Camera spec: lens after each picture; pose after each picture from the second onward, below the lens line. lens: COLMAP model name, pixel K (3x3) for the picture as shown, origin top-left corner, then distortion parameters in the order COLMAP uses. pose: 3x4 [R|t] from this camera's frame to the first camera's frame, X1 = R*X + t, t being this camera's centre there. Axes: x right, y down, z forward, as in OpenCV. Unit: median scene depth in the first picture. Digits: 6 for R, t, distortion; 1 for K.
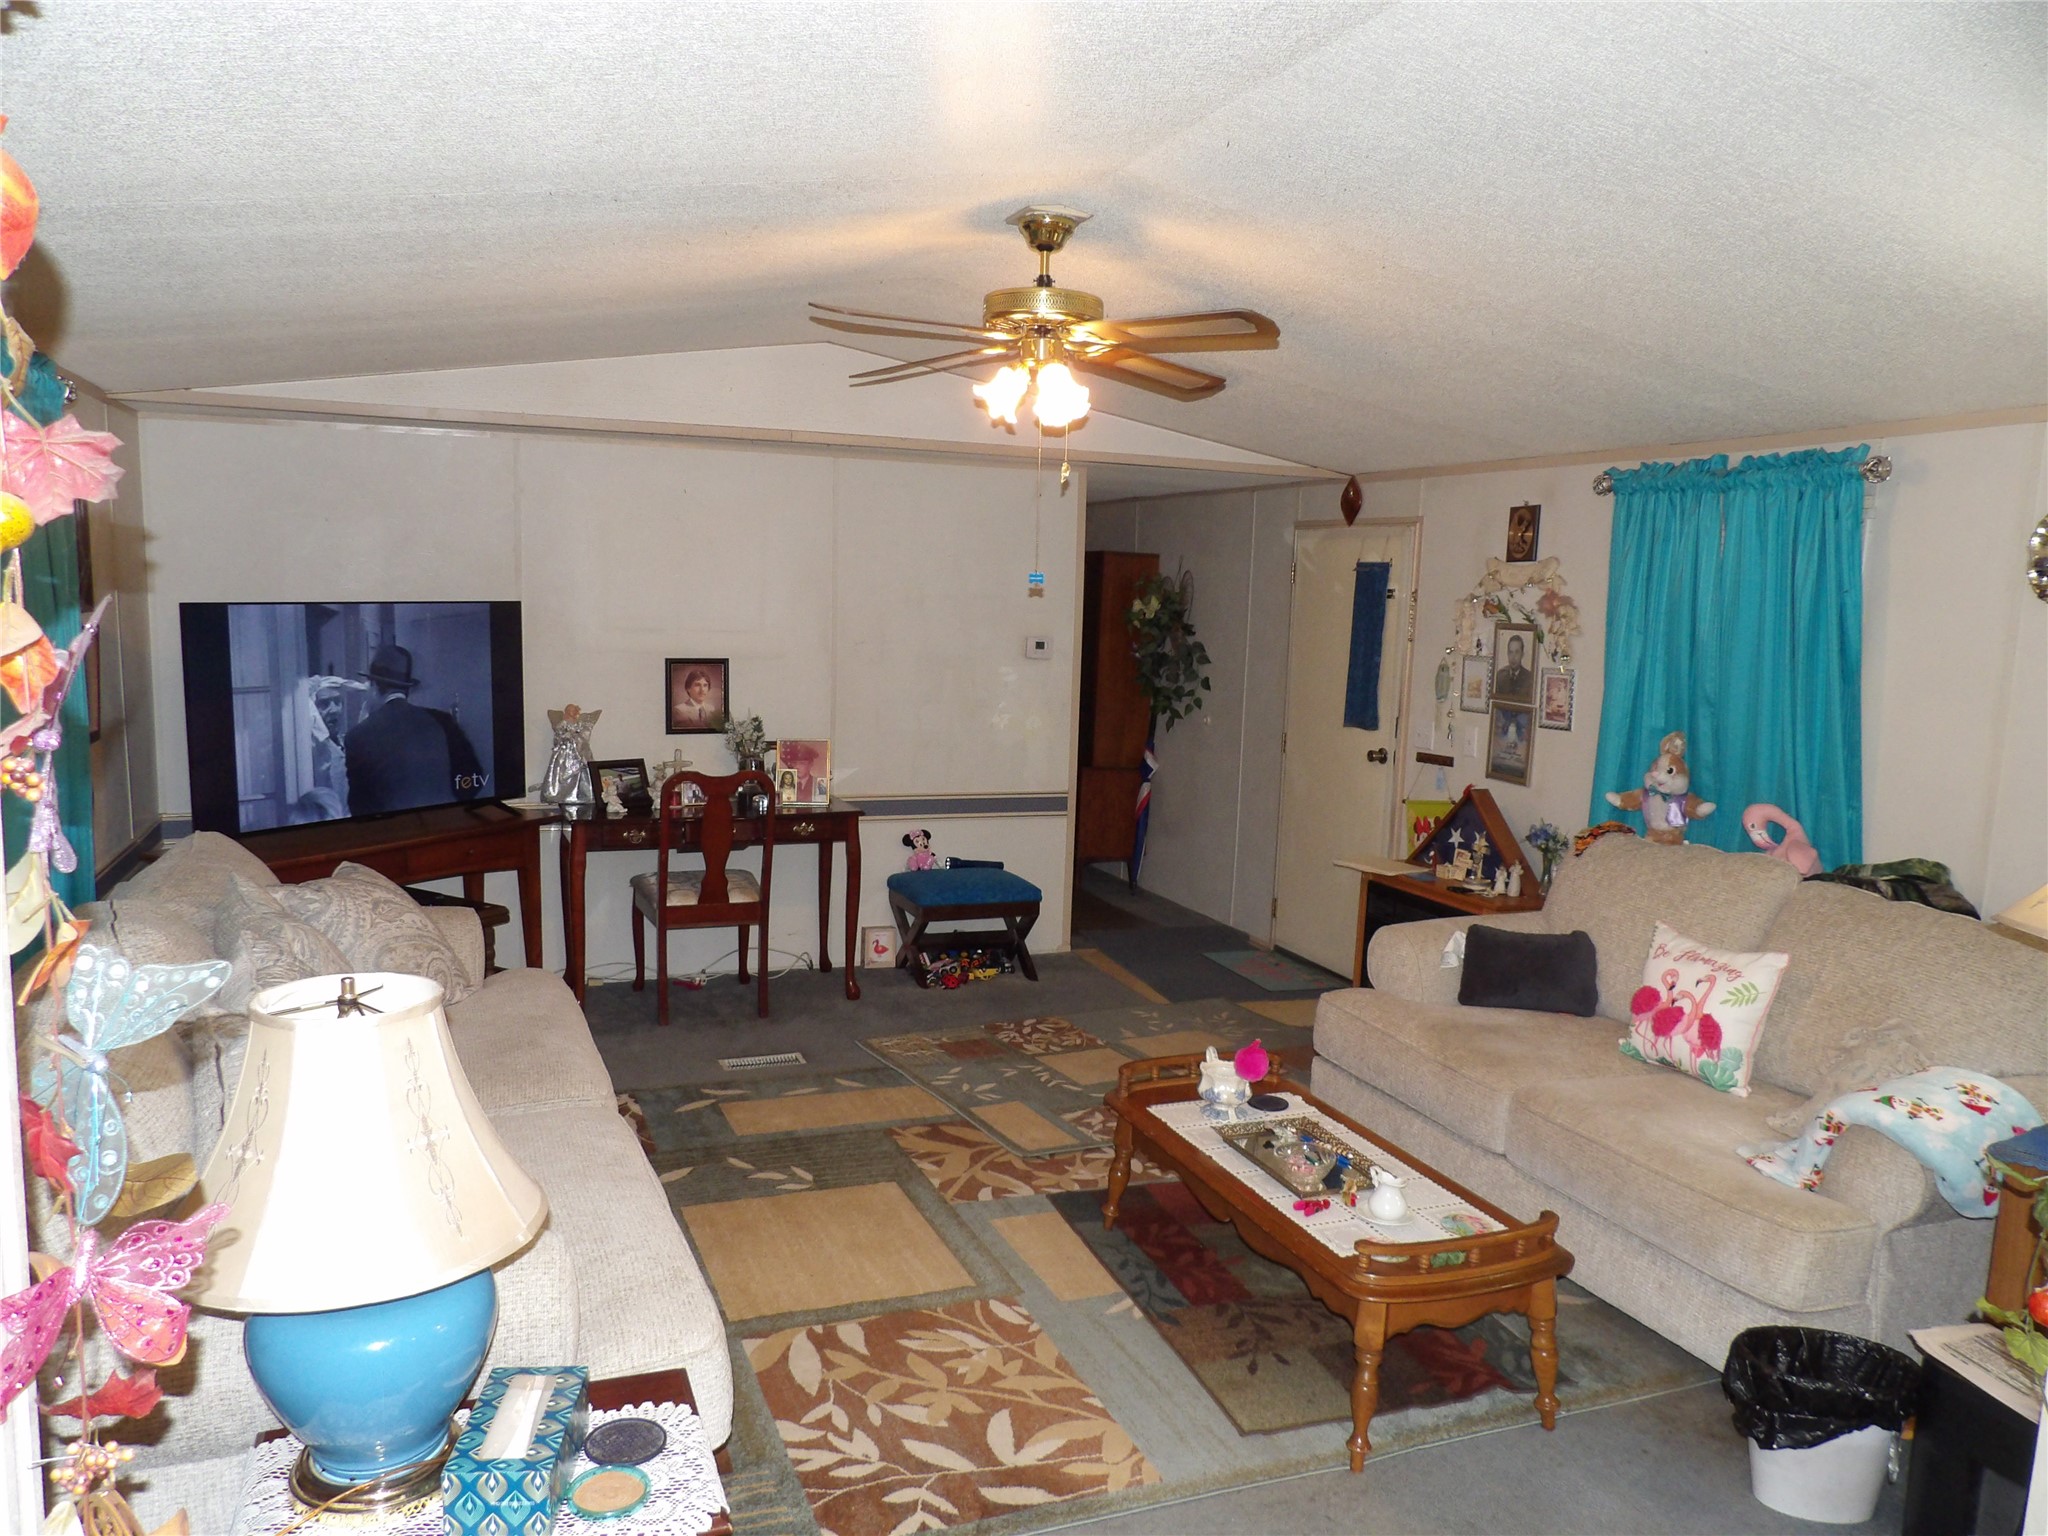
lens RADIAL K [[1456.8, 0, 1023.6], [0, 1456.8, 774.0], [0, 0, 1]] dist [-0.044578, 0.048682]
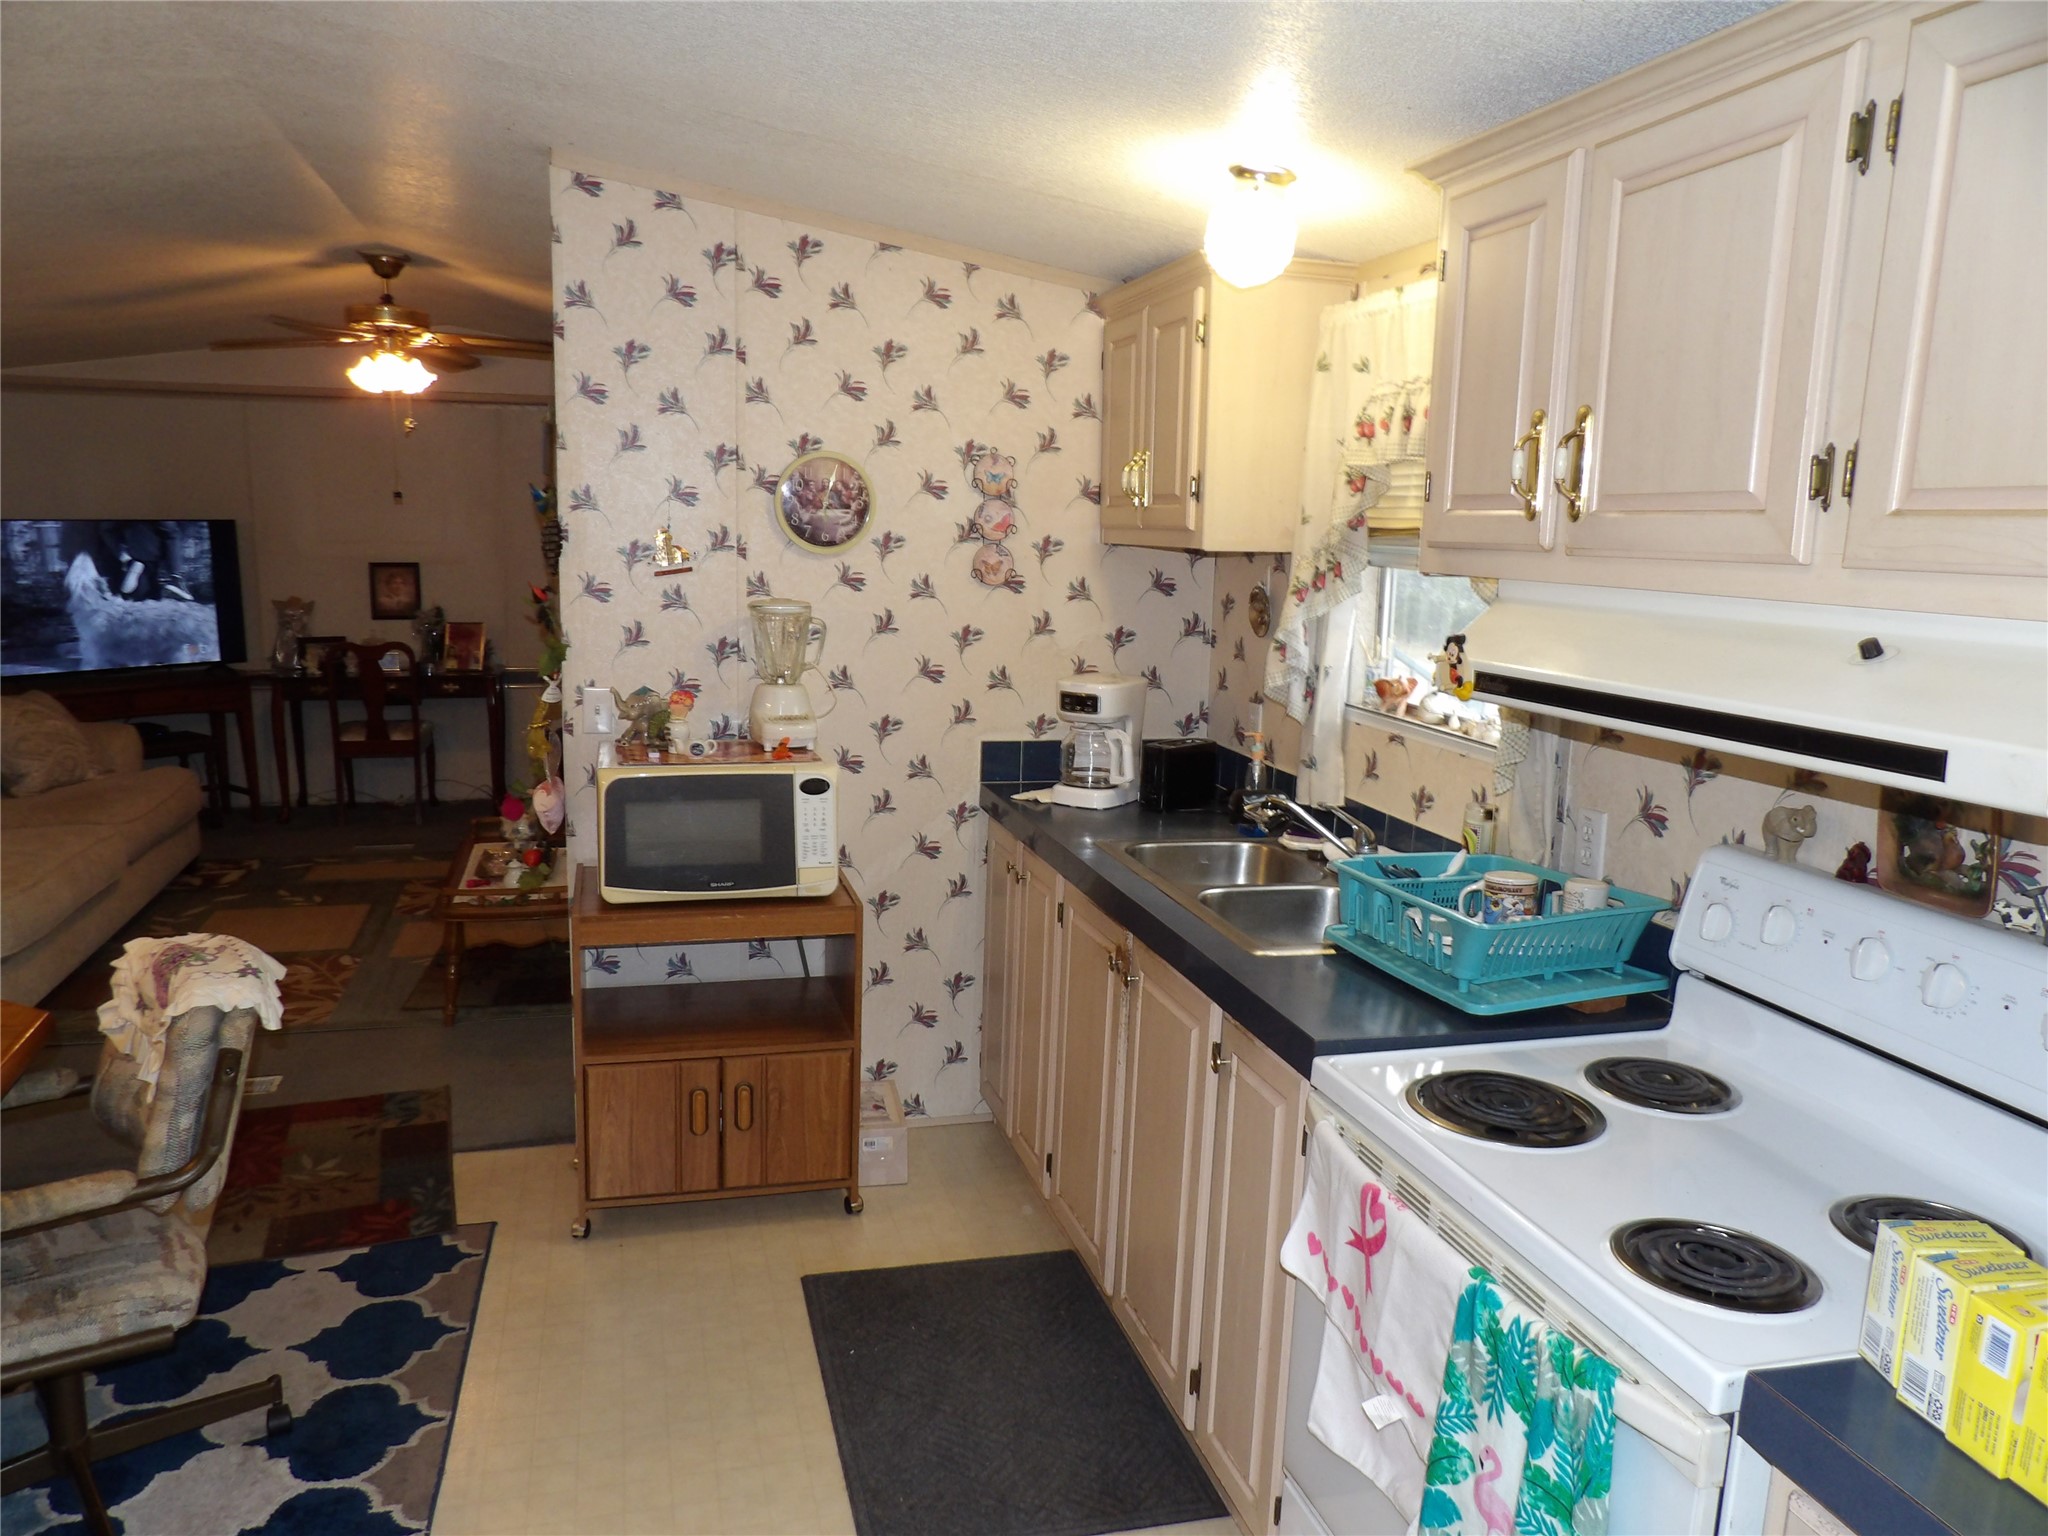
lens RADIAL K [[1456.9, 0, 1024.5], [0, 1456.9, 777.8], [0, 0, 1]] dist [-0.043476, 0.047522]
pose [[0.995061, 0.007200, -0.099002, 0.505724], [-0.001959, 0.998596, 0.052936, 0.048684], [0.099244, -0.052480, 0.993678, -0.283449]]
